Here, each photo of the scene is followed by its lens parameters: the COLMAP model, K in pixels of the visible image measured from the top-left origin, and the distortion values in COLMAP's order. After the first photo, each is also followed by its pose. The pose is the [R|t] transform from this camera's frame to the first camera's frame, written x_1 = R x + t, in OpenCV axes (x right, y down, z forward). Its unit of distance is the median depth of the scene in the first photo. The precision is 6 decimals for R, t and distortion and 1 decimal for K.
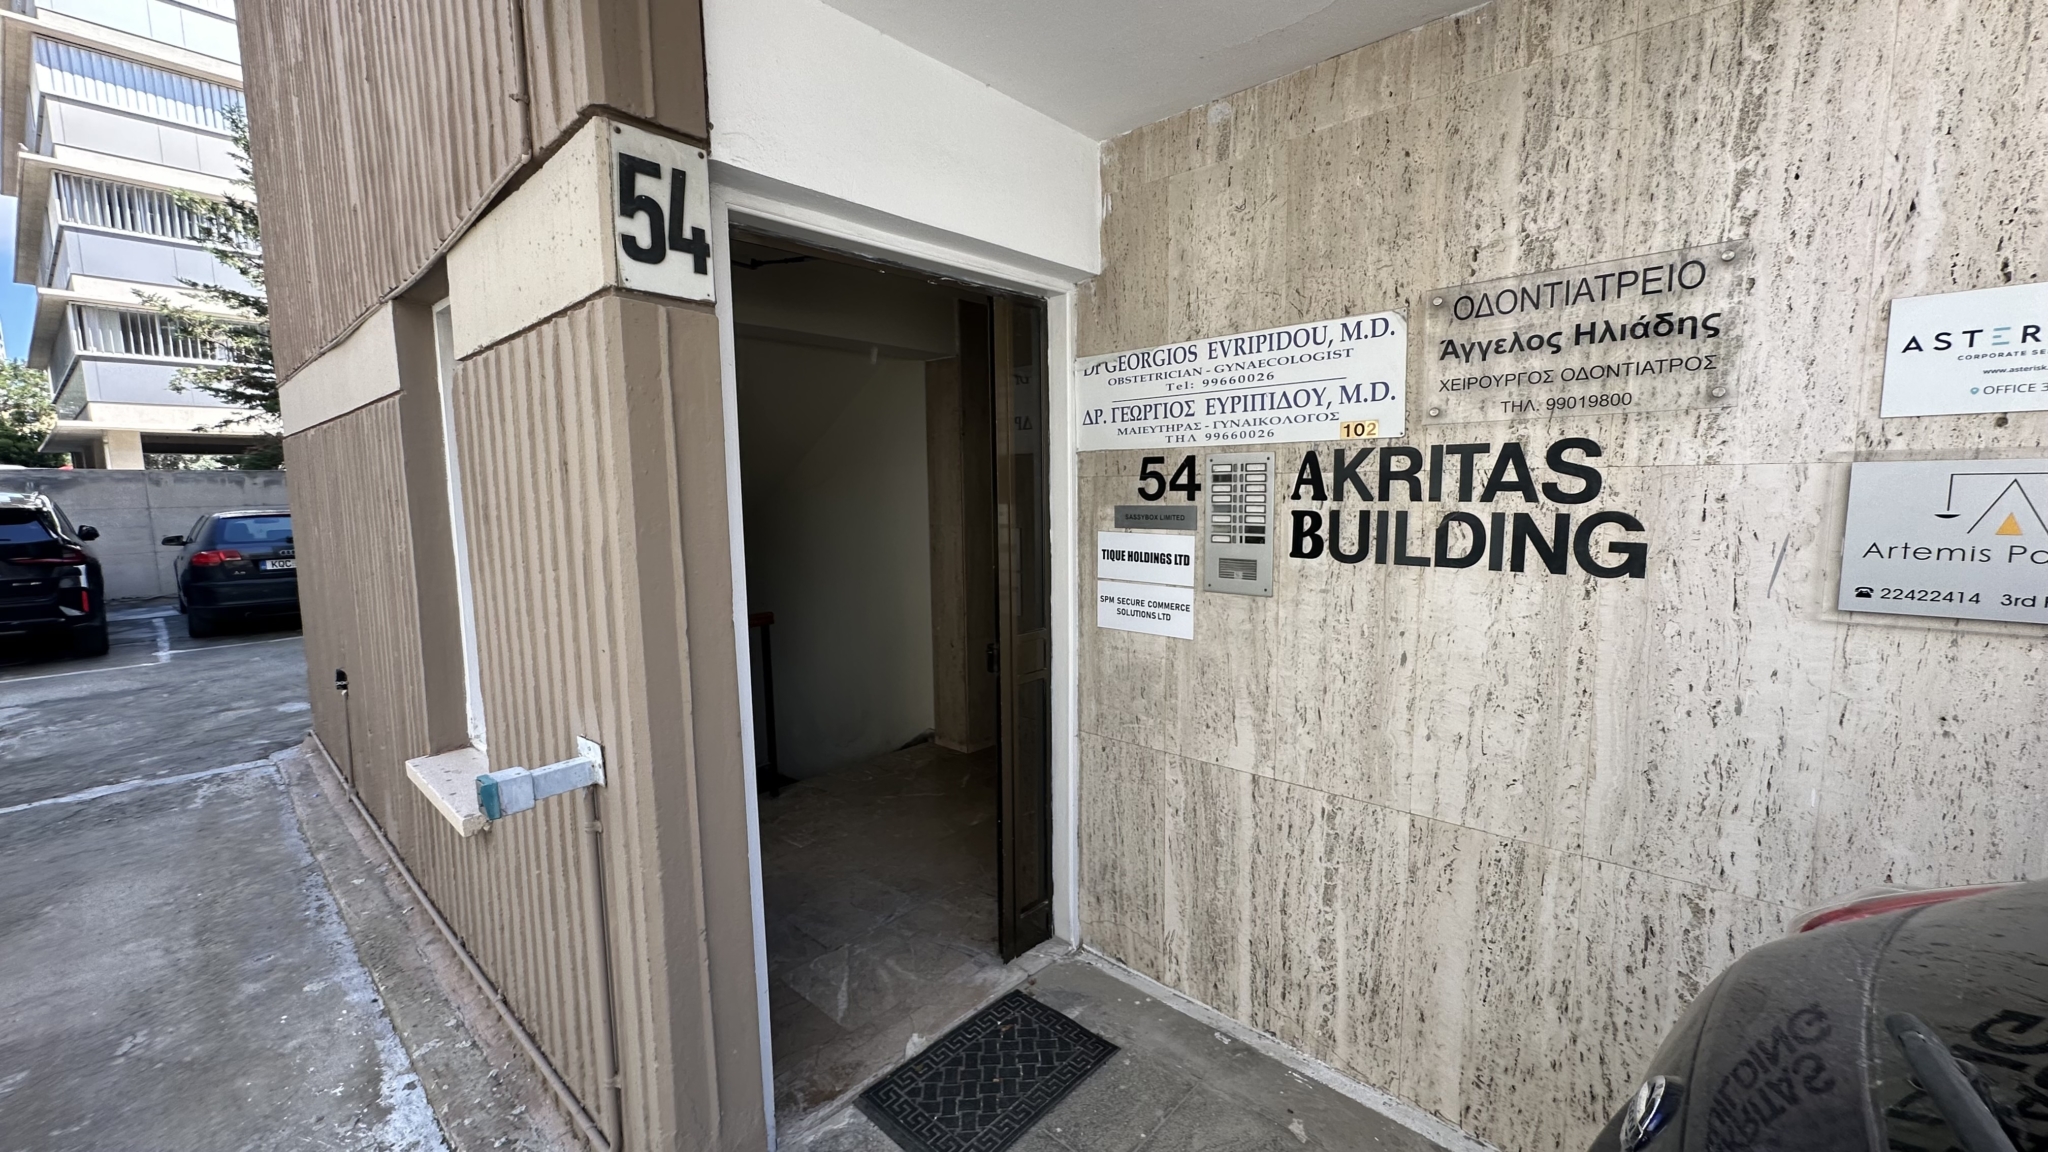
lens RADIAL K [[805.9, 0, 1024.8], [0, 805.9, 582.1], [0, 0, 1]] dist [-0.002515, 0.000689]
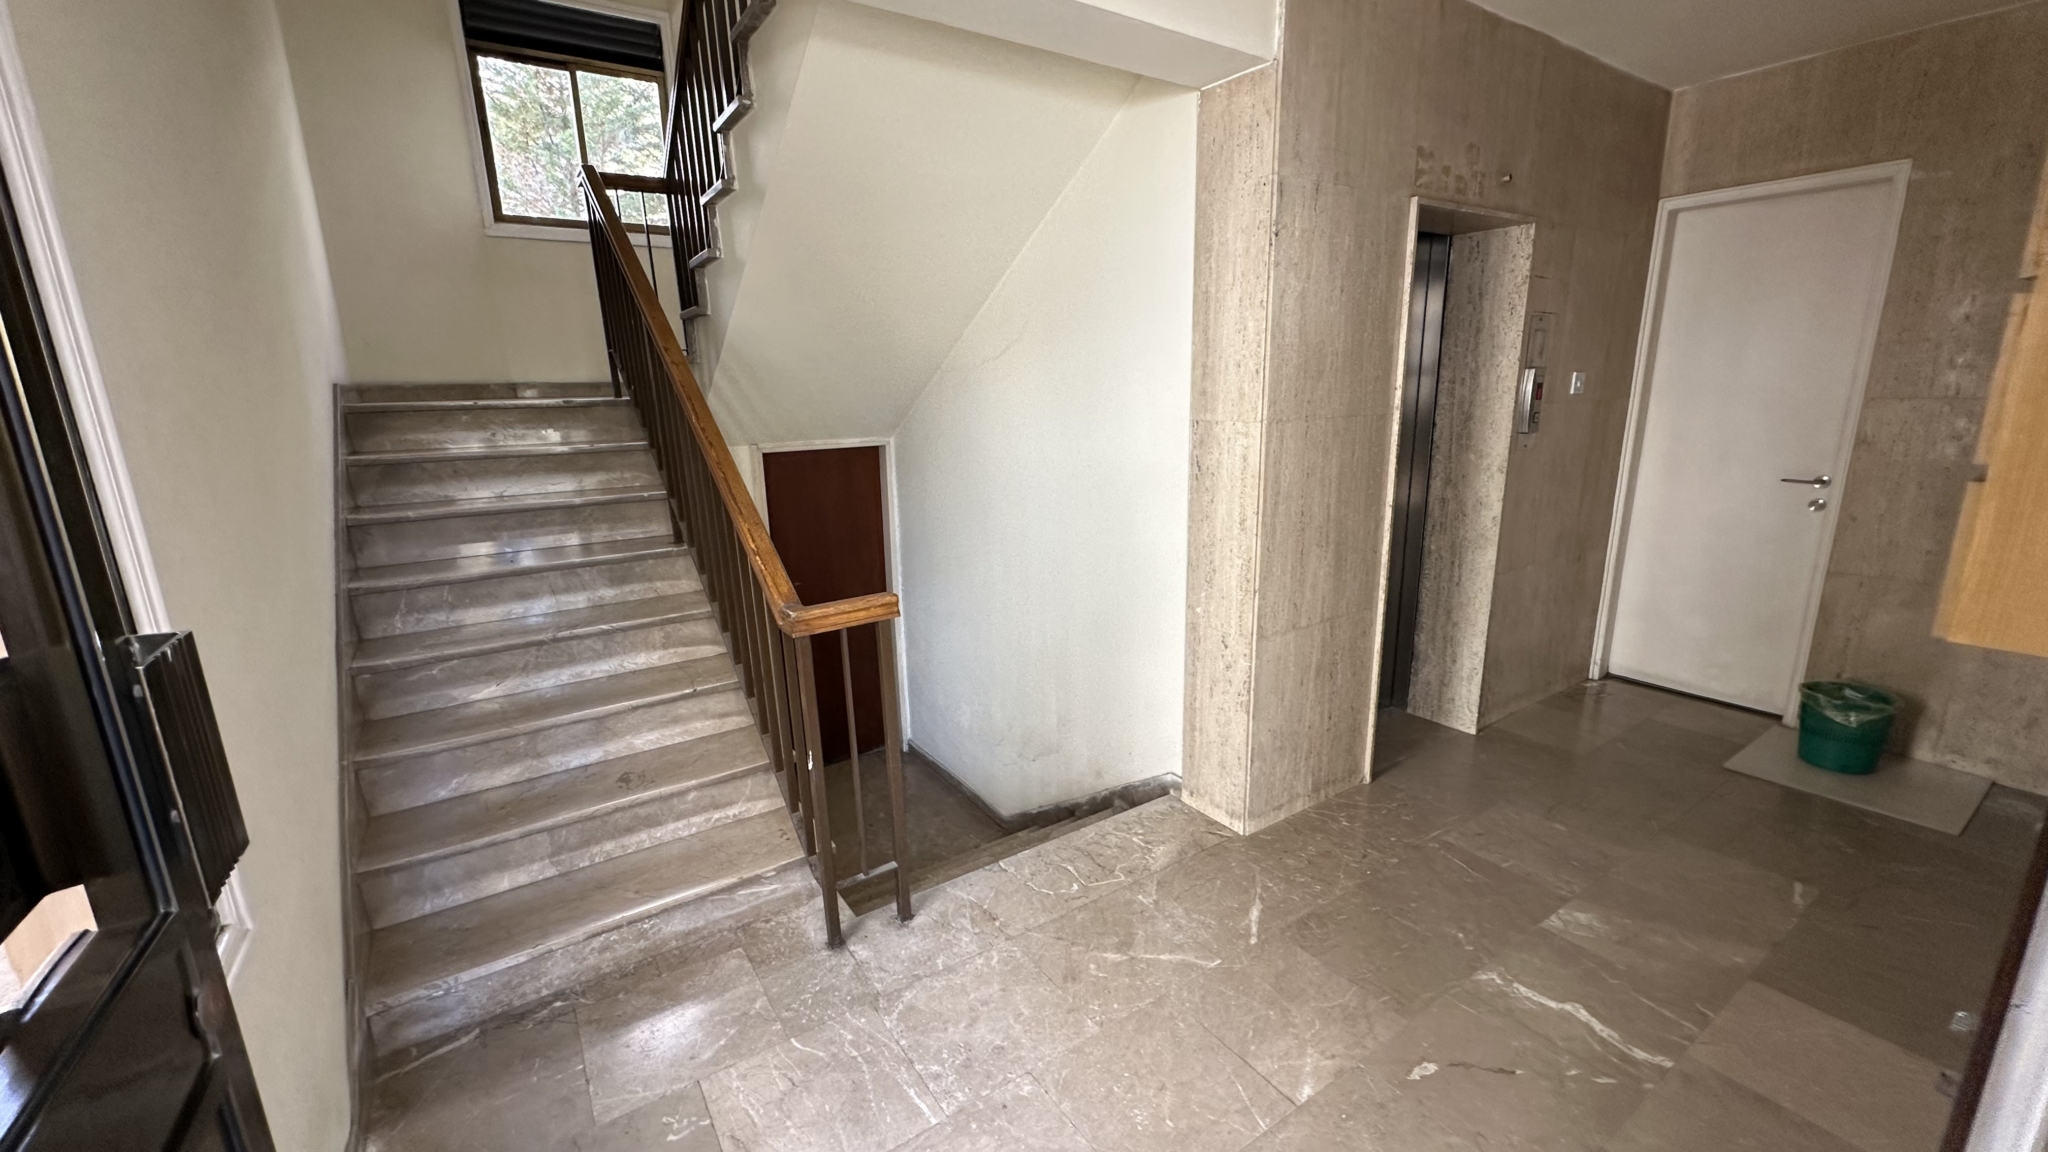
lens RADIAL K [[805.9, 0, 1023.8], [0, 805.9, 577.3], [0, 0, 1]] dist [-0.002515, 0.000689]
pose [[0.972014, 0.046026, -0.230370, -0.101013], [-0.016334, 0.991488, 0.129172, -0.035861], [0.234355, -0.121794, 0.964492, 0.452487]]
